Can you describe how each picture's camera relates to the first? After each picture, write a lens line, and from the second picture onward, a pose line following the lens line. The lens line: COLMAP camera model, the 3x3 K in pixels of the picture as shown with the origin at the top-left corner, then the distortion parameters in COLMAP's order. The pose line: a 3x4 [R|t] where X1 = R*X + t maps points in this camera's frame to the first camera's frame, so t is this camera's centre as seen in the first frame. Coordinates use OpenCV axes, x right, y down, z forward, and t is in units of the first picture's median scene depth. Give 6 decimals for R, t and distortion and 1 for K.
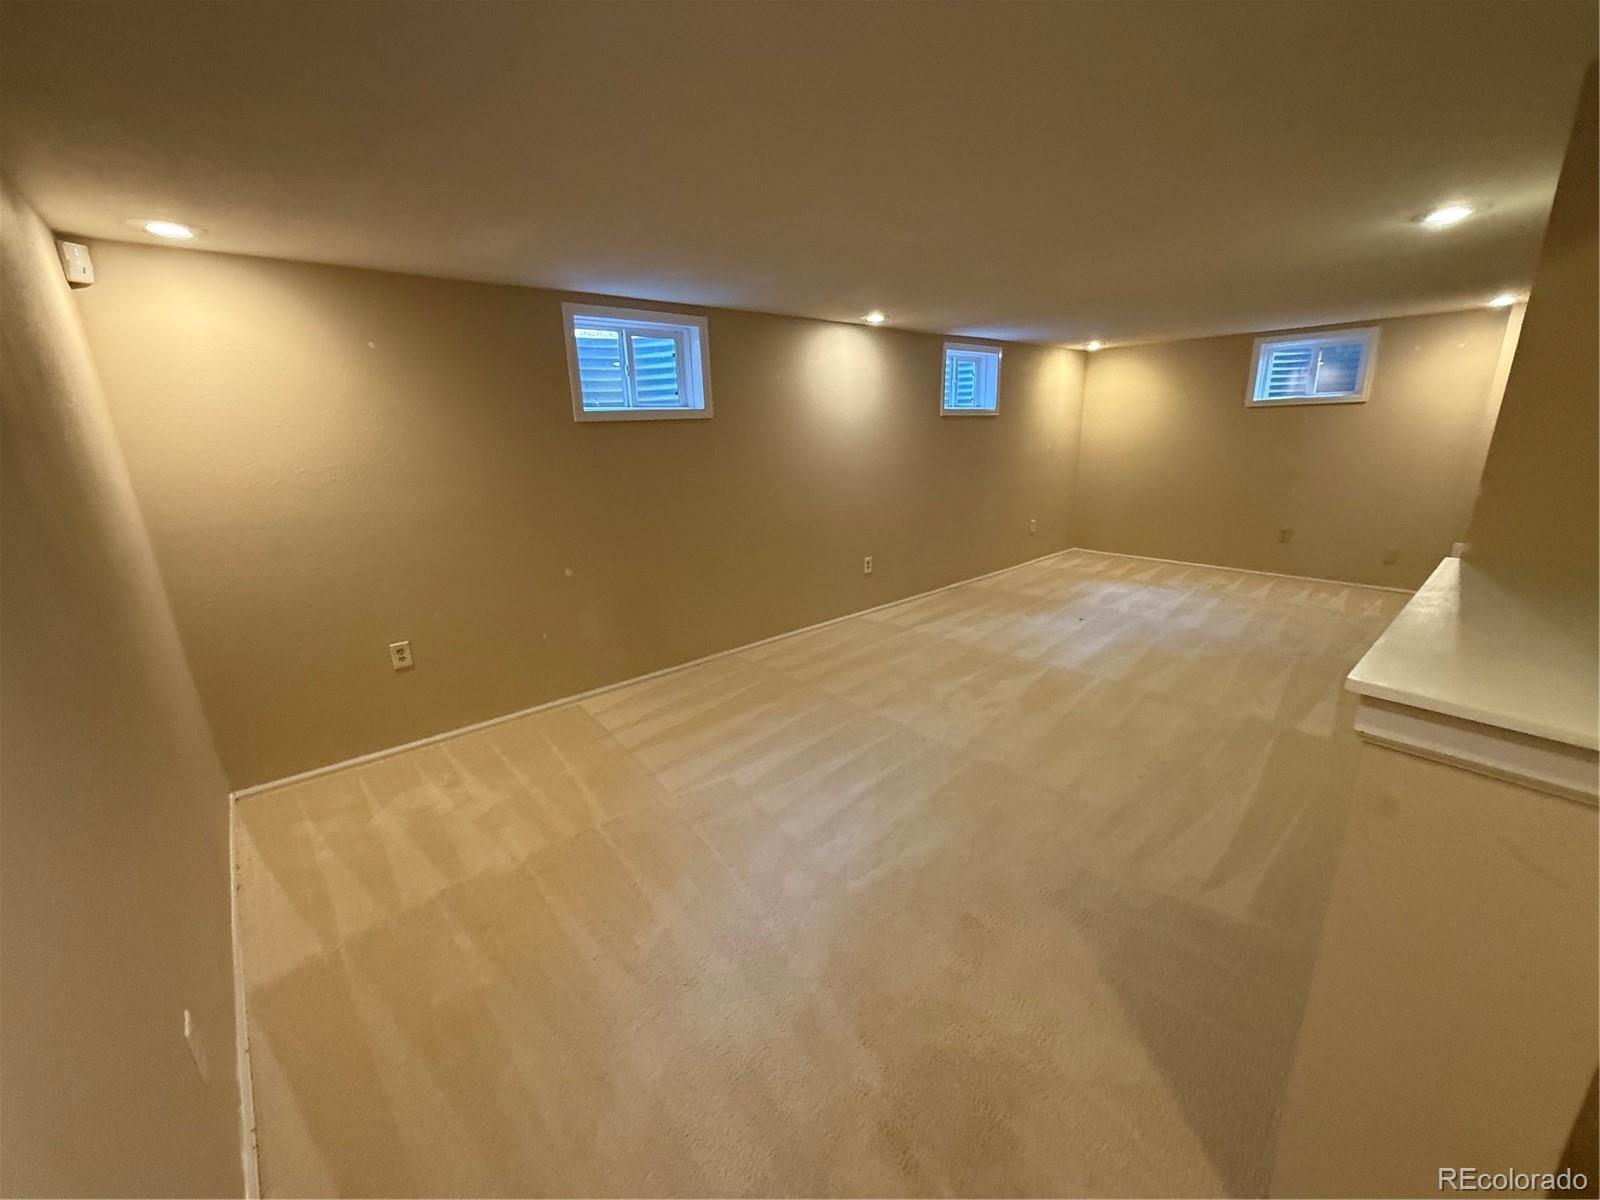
lens RADIAL K [[639.1, 0, 804.0], [0, 639.1, 602.3], [0, 0, 1]] dist [0.003290, -0.001174]
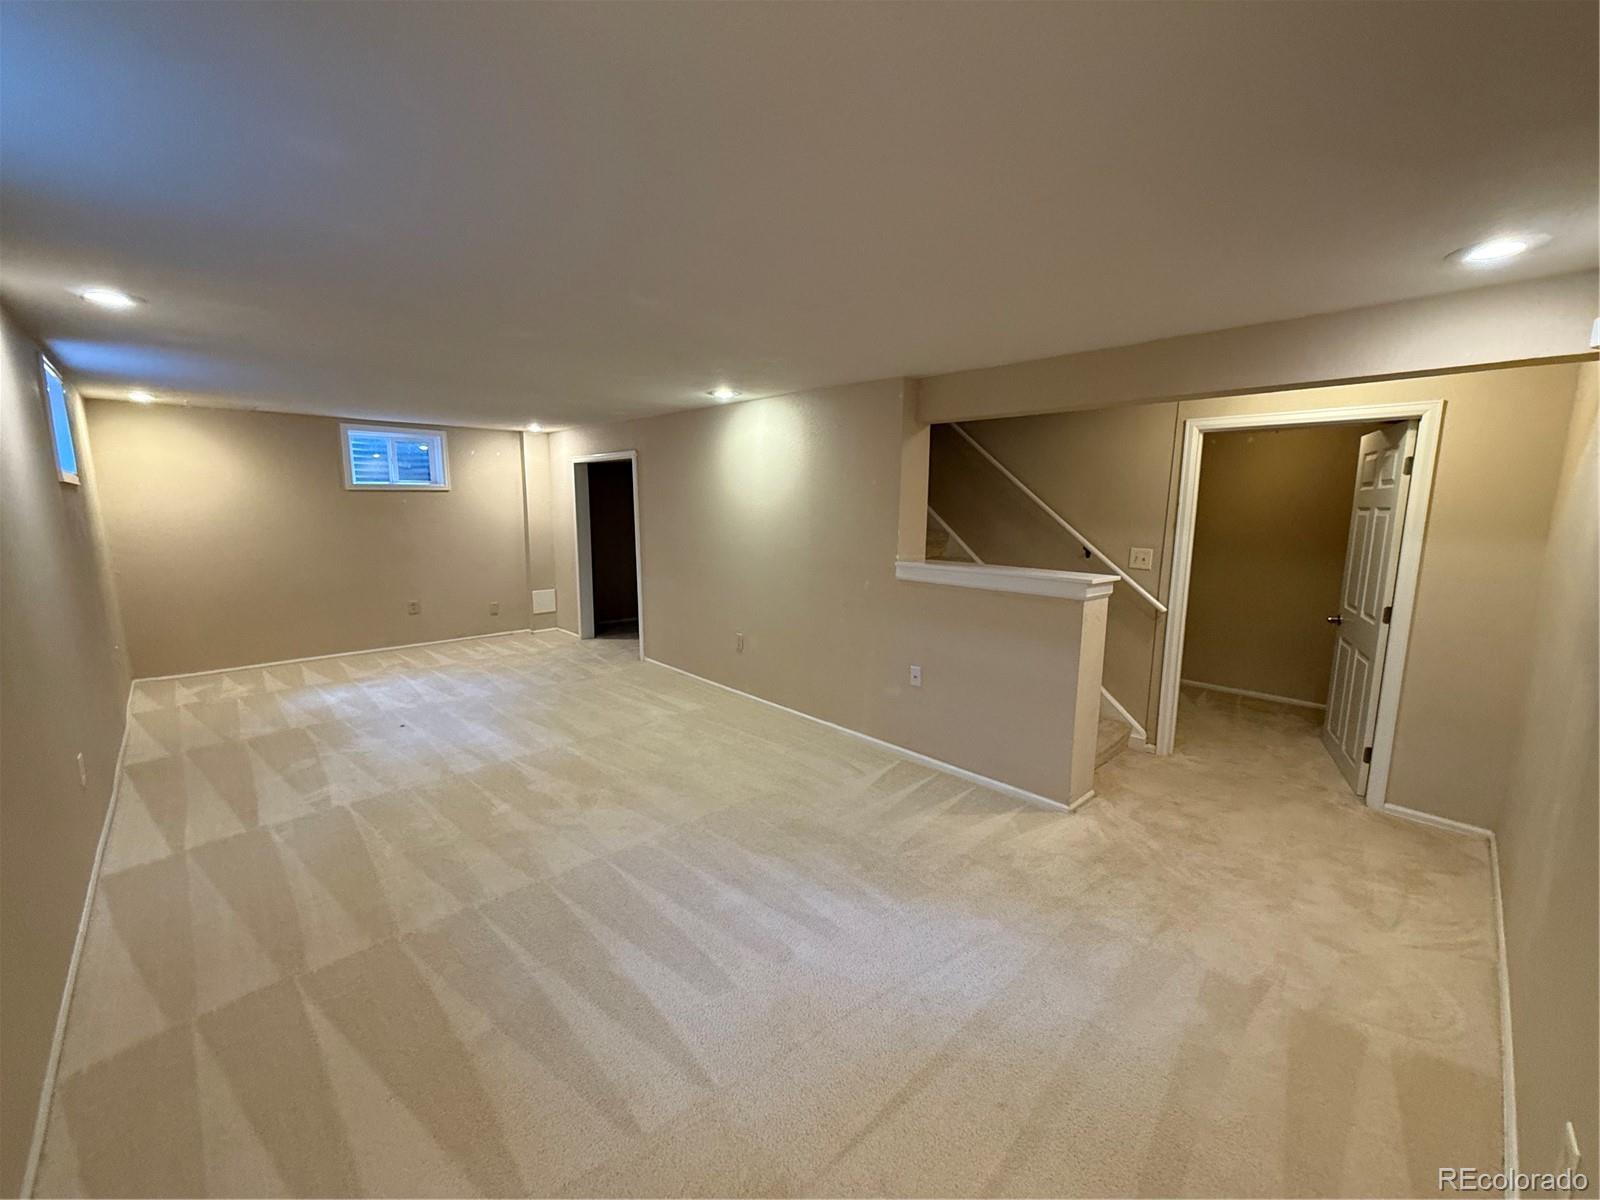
lens RADIAL K [[639.1, 0, 802.6], [0, 639.1, 597.5], [0, 0, 1]] dist [0.003290, -0.001174]
pose [[-0.053771, -0.120291, 0.991281, -0.424077], [0.257429, 0.957491, 0.130155, -0.111579], [-0.964800, 0.262183, -0.020519, 0.462916]]
